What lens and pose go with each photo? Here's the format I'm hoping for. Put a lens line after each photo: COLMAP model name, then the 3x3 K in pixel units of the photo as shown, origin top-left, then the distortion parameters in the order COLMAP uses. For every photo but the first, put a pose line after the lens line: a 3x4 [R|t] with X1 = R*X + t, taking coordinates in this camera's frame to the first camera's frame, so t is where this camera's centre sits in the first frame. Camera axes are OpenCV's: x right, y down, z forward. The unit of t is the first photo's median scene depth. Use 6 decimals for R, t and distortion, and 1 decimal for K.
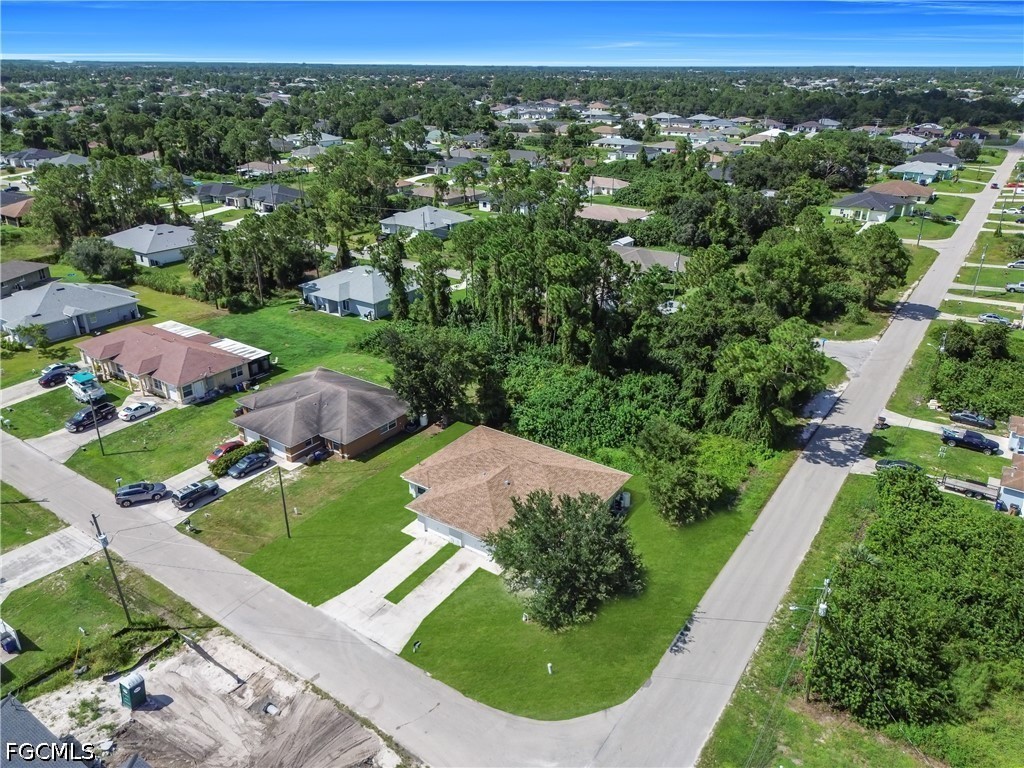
lens RADIAL K [[725.8, 0, 512.0], [0, 725.8, 384.0], [0, 0, 1]] dist [0.073250, -0.074842]
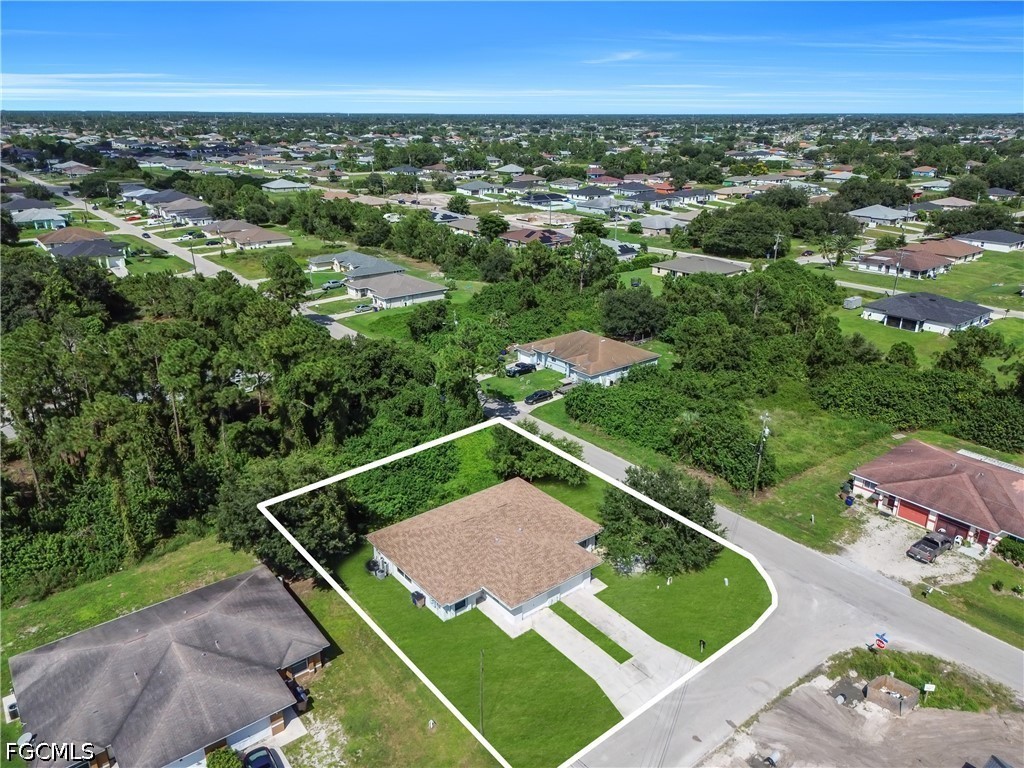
lens RADIAL K [[725.8, 0, 512.0], [0, 725.8, 384.0], [0, 0, 1]] dist [0.073250, -0.074842]
pose [[0.284554, -0.339468, 0.896544, -0.640827], [0.383479, 0.897430, 0.218091, -0.203270], [-0.878620, 0.281747, 0.385546, 0.437727]]
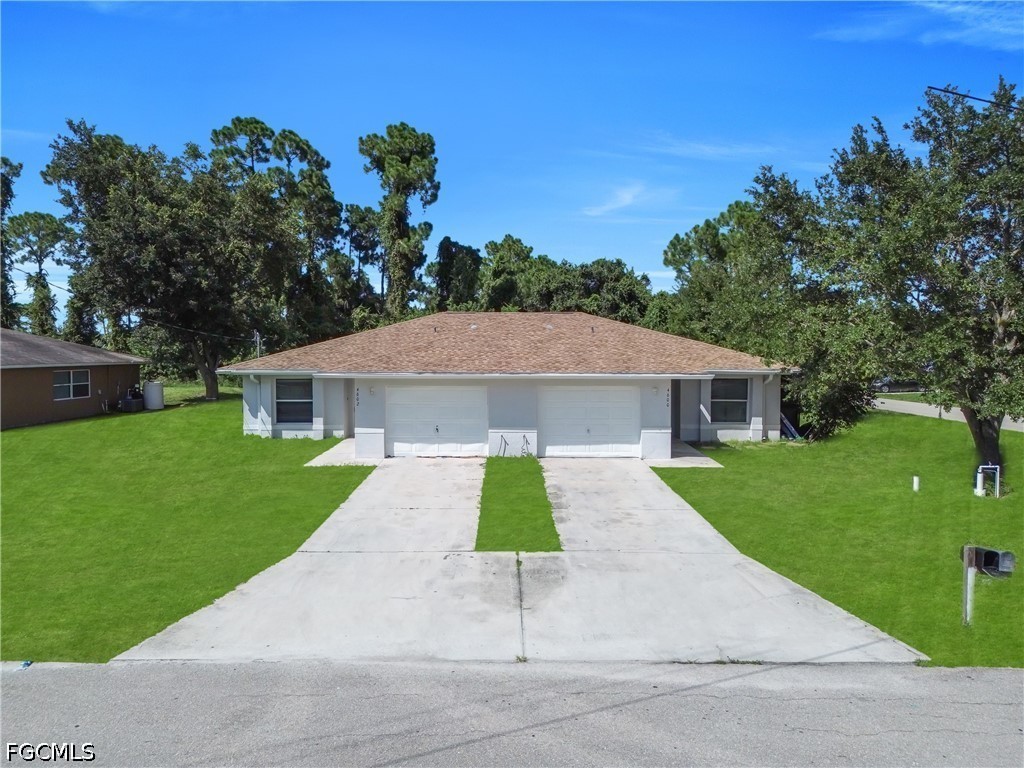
lens RADIAL K [[725.8, 0, 512.0], [0, 725.8, 384.0], [0, 0, 1]] dist [0.073250, -0.074842]
pose [[0.822977, -0.028461, 0.567362, -0.188137], [0.231676, 0.928729, -0.289465, 0.208423], [-0.518687, 0.369666, 0.770915, 0.553691]]
